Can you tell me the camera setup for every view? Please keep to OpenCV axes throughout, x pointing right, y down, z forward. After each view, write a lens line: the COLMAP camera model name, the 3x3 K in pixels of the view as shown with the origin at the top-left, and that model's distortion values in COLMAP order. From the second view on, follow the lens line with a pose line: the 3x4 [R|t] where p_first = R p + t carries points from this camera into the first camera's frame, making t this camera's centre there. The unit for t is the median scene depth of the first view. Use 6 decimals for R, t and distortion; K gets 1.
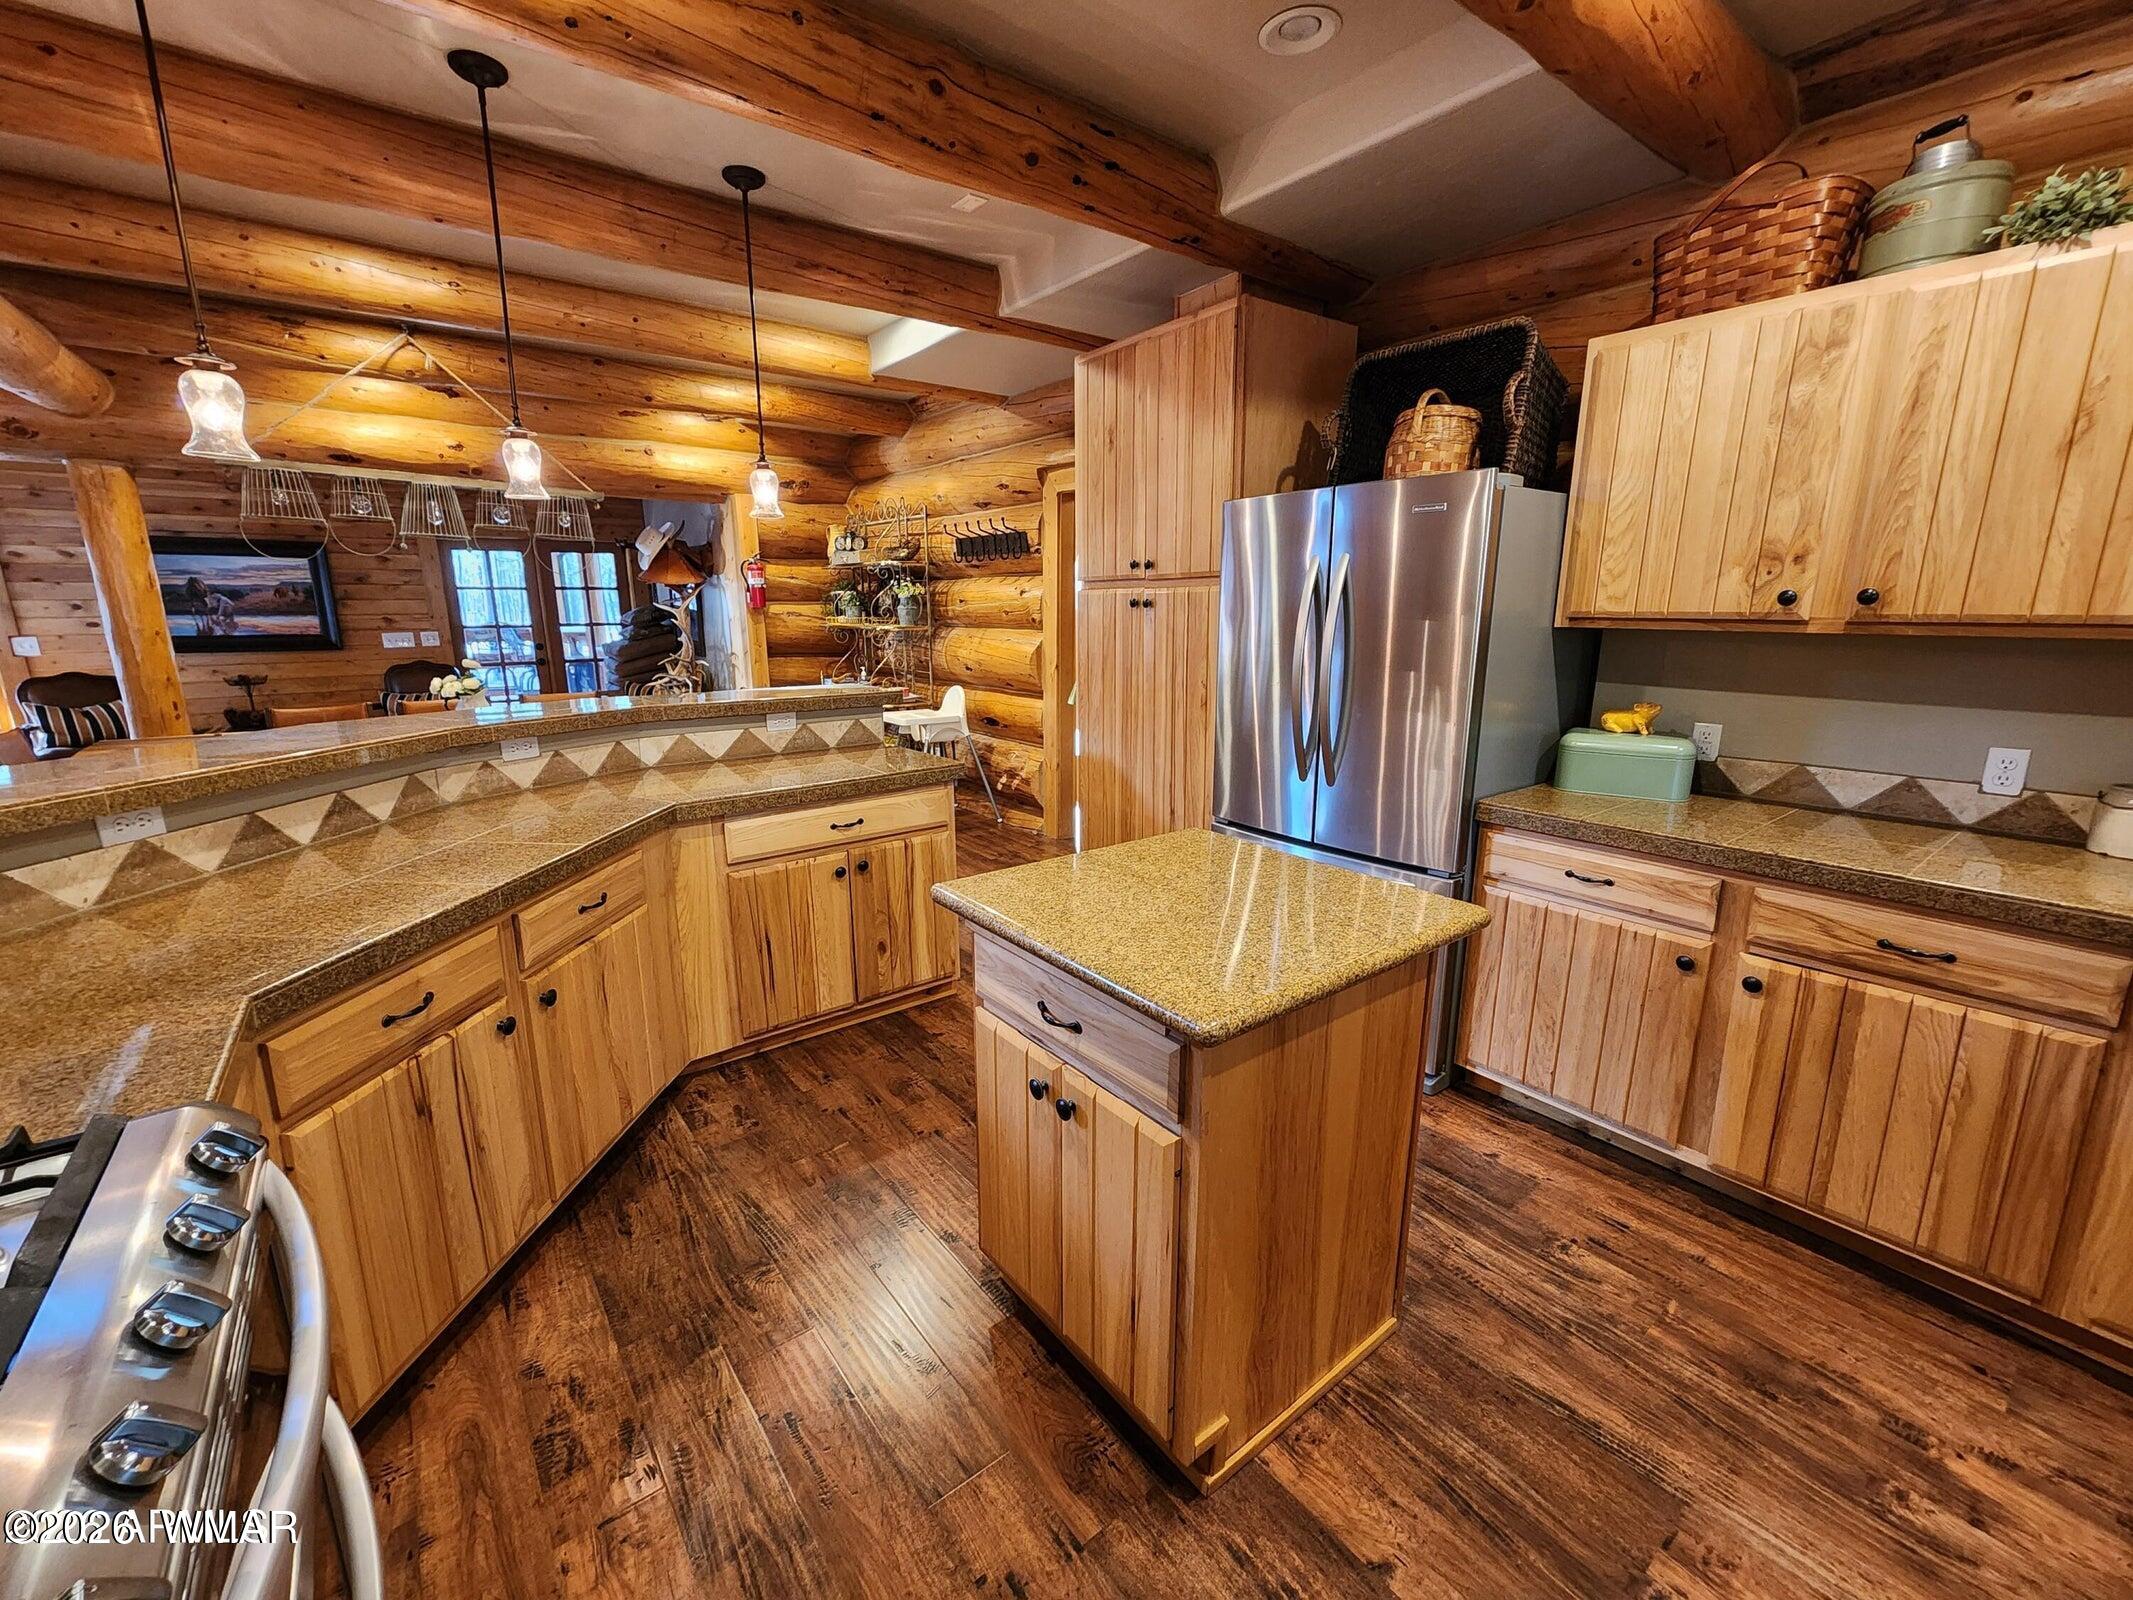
lens RADIAL K [[880.9, 0, 1067.3], [0, 880.9, 796.9], [0, 0, 1]] dist [-0.004909, 0.000851]
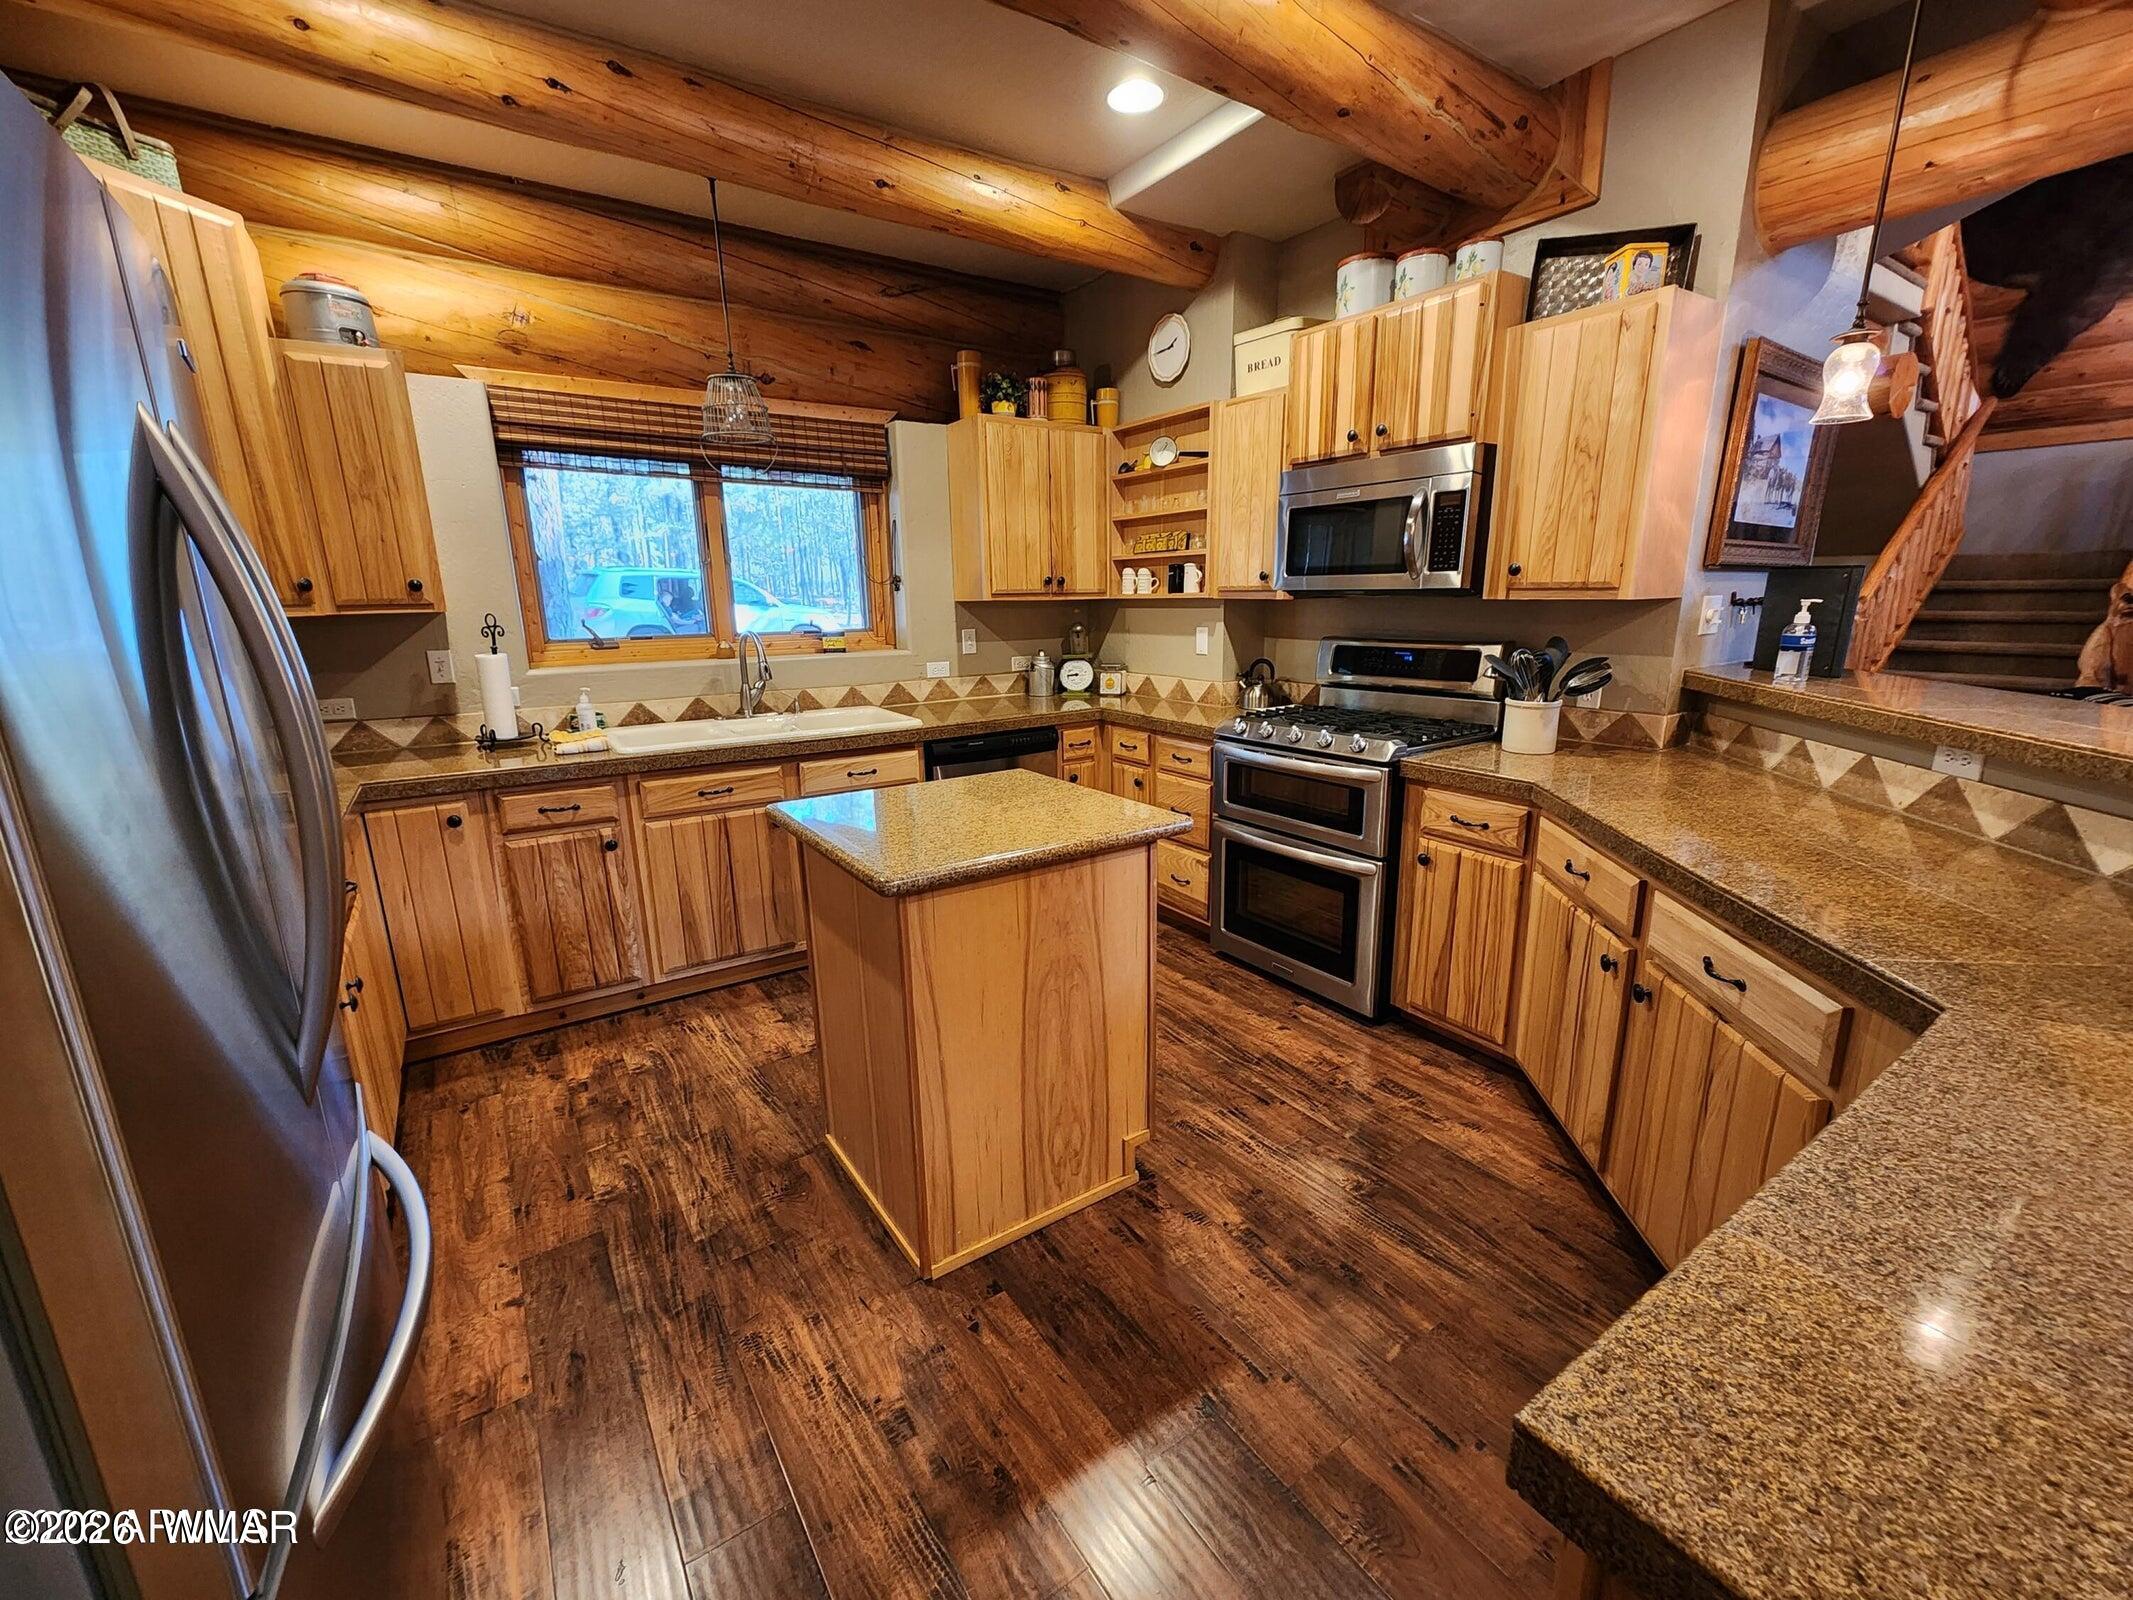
lens RADIAL K [[880.9, 0, 1065.5], [0, 880.9, 801.2], [0, 0, 1]] dist [-0.004909, 0.000851]
pose [[-0.997470, 0.006024, 0.070828, -0.068589], [0.036554, 0.898028, 0.438418, -0.386584], [-0.060965, 0.439898, -0.895976, 1.850034]]
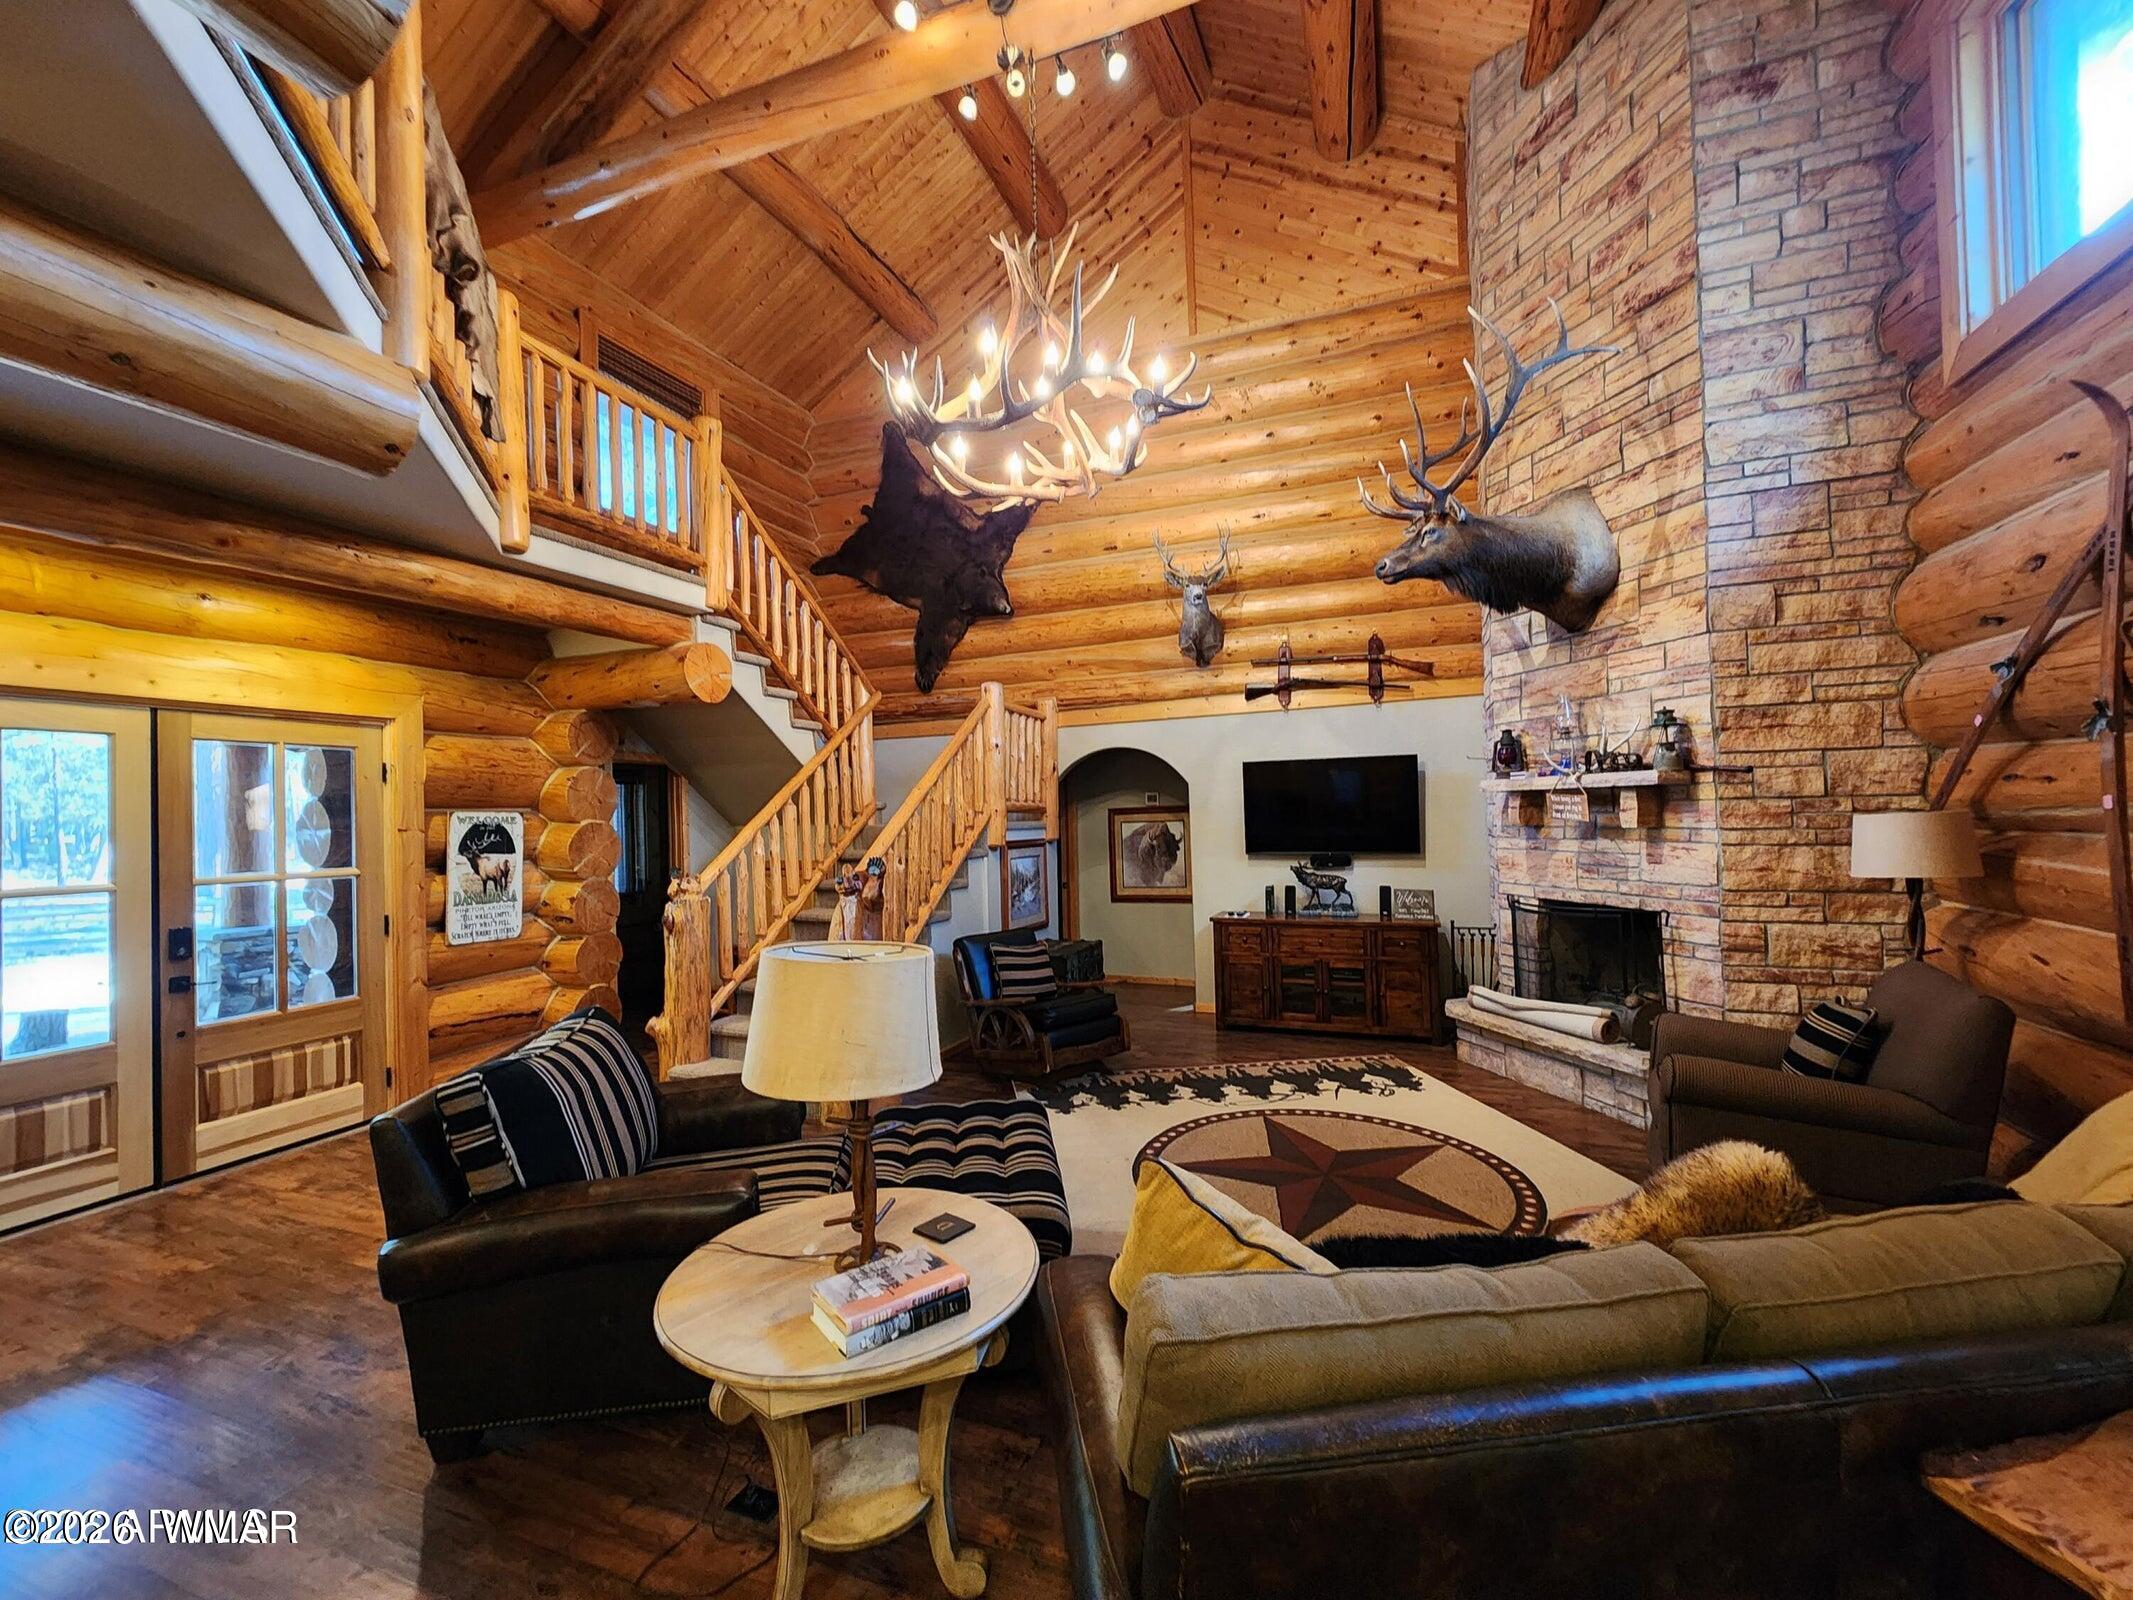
lens RADIAL K [[880.9, 0, 1083.6], [0, 880.9, 802.2], [0, 0, 1]] dist [-0.004909, 0.000851]
pose [[-0.847389, 0.018337, -0.530656, -2.129580], [-0.086339, 0.981344, 0.171784, -0.436090], [0.523906, 0.191385, -0.829997, 1.685964]]
